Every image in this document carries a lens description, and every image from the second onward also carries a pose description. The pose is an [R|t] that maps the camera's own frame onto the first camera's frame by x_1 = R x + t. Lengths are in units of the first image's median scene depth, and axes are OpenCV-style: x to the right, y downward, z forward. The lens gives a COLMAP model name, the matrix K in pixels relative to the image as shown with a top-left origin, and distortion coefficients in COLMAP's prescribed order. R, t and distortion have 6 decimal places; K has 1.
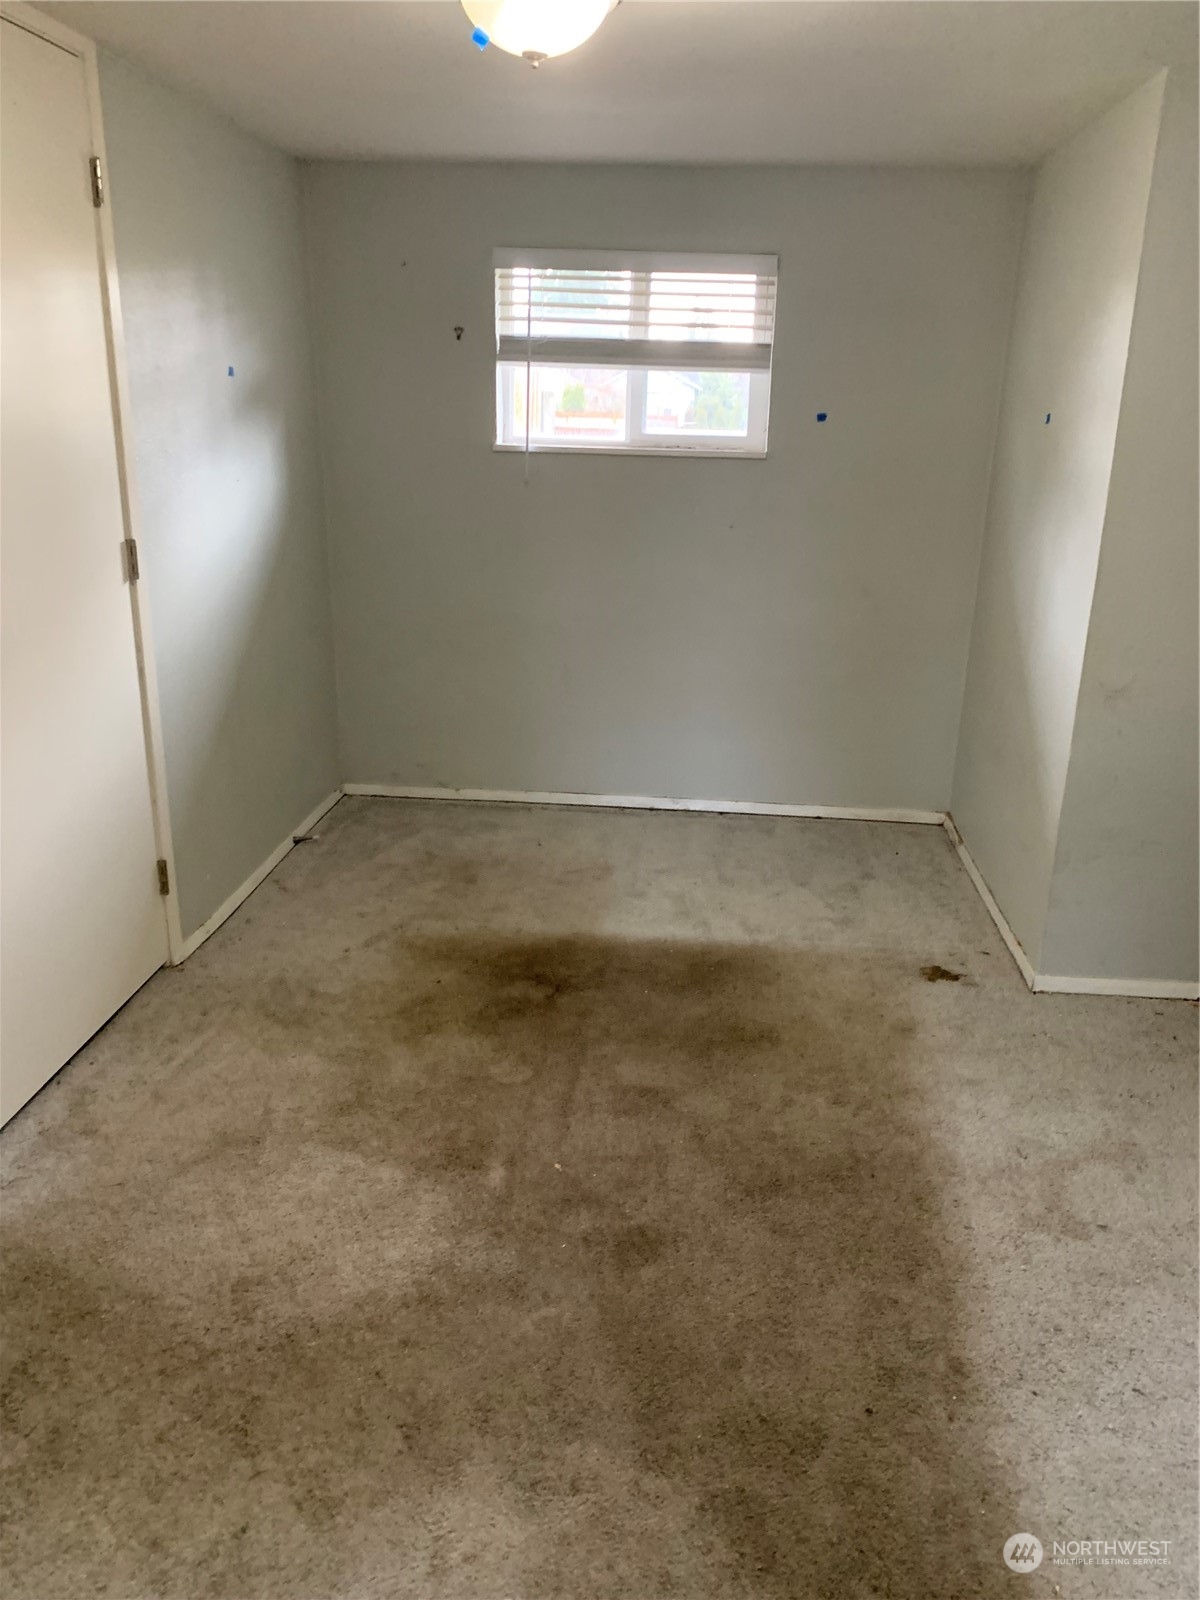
lens RADIAL K [[1221.7, 0, 601.8], [0, 1221.7, 798.7], [0, 0, 1]] dist [-0.008868, 0.012982]
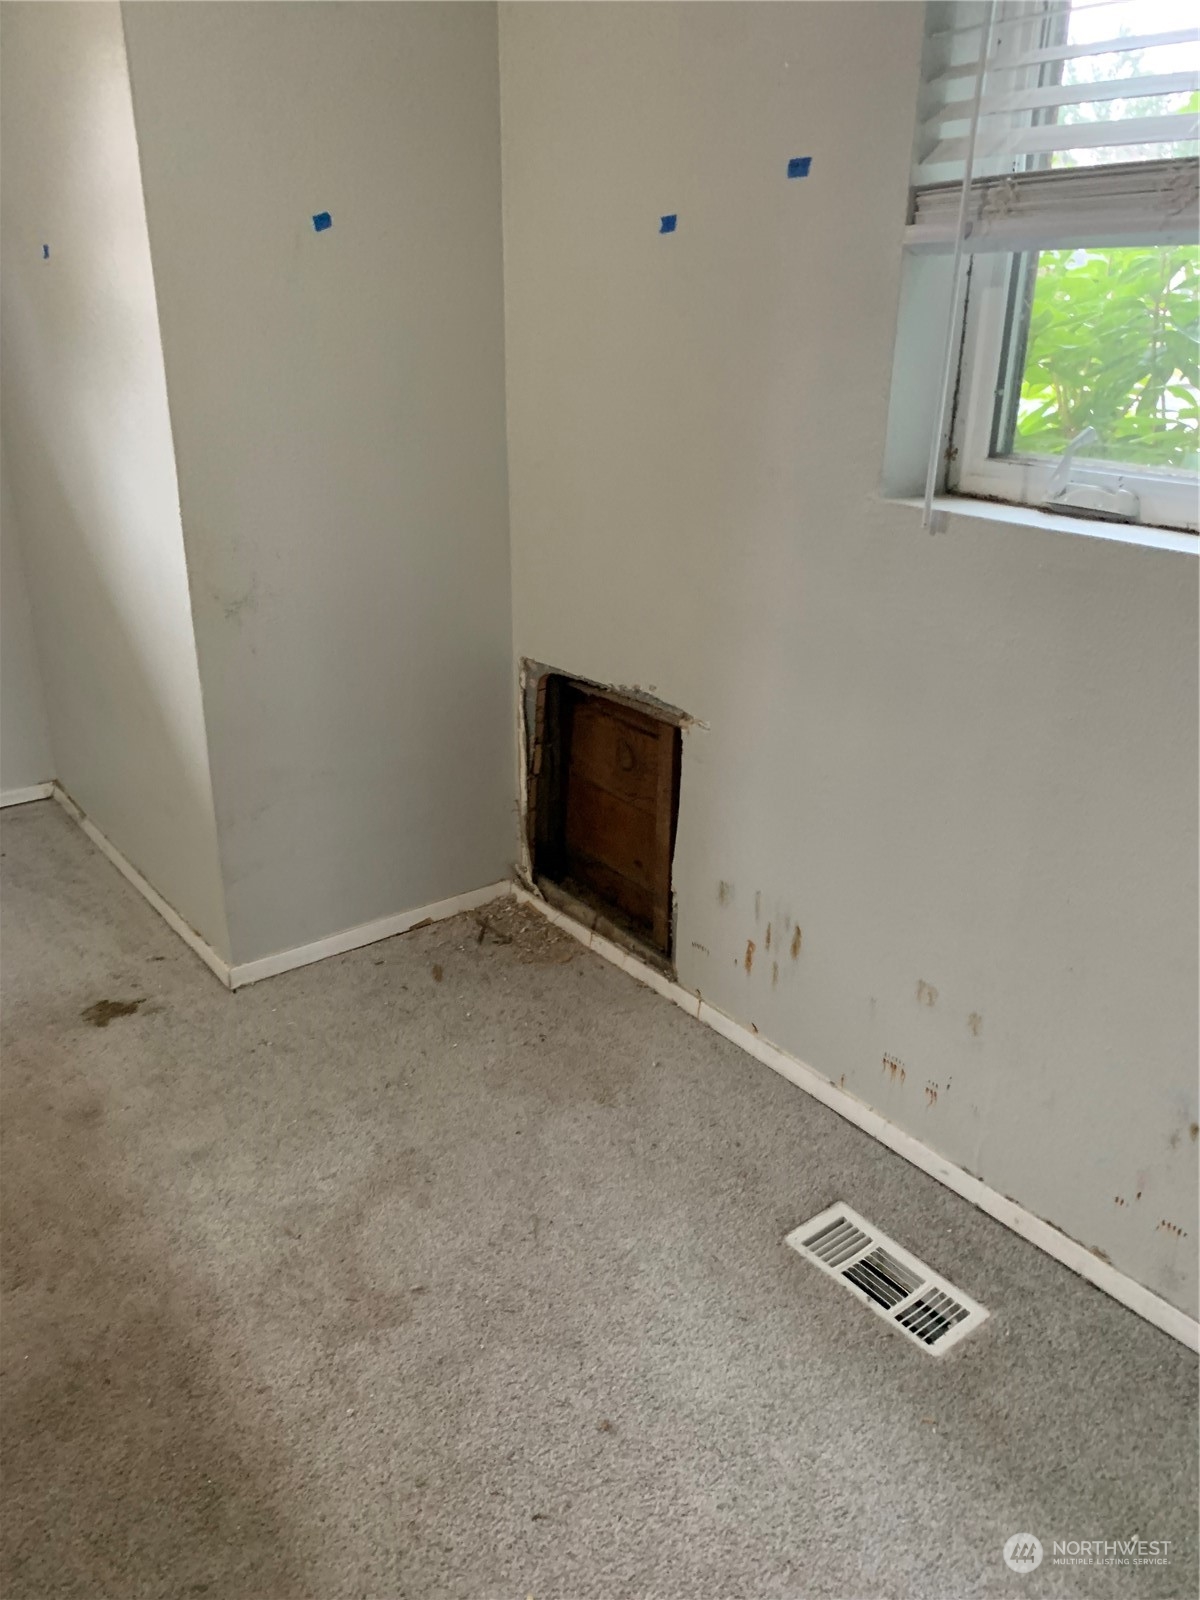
lens RADIAL K [[1221.7, 0, 598.4], [0, 1221.7, 796.7], [0, 0, 1]] dist [-0.008868, 0.012982]
pose [[0.737158, -0.275391, 0.617056, 0.083504], [0.218110, 0.961276, 0.168454, -0.048486], [-0.639552, 0.010409, 0.768678, 0.268661]]
